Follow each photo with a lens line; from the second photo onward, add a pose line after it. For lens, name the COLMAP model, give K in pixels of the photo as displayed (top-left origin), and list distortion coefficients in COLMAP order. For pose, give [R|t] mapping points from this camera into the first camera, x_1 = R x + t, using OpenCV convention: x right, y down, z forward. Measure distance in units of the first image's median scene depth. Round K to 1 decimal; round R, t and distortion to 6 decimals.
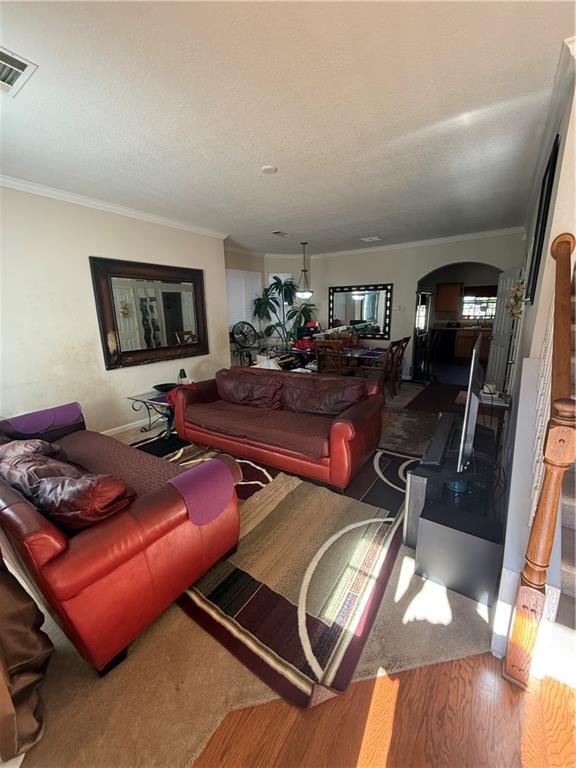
lens RADIAL K [[308.5, 0, 290.6], [0, 308.5, 383.1], [0, 0, 1]] dist [0.001030, 0.000825]
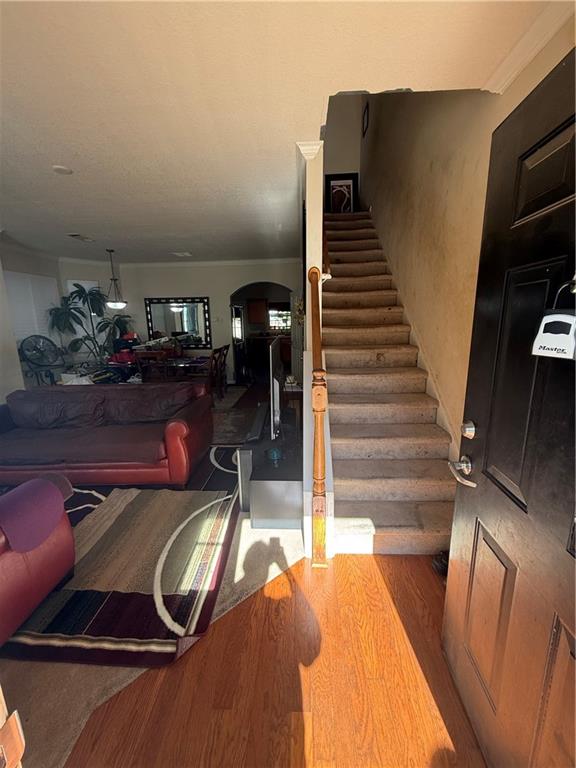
lens RADIAL K [[308.5, 0, 287.4], [0, 308.5, 383.8], [0, 0, 1]] dist [0.001030, 0.000825]
pose [[0.855358, -0.101510, 0.507994, -0.028268], [0.121500, 0.992572, -0.006241, 0.042451], [-0.503587, 0.067060, 0.861338, -0.111974]]
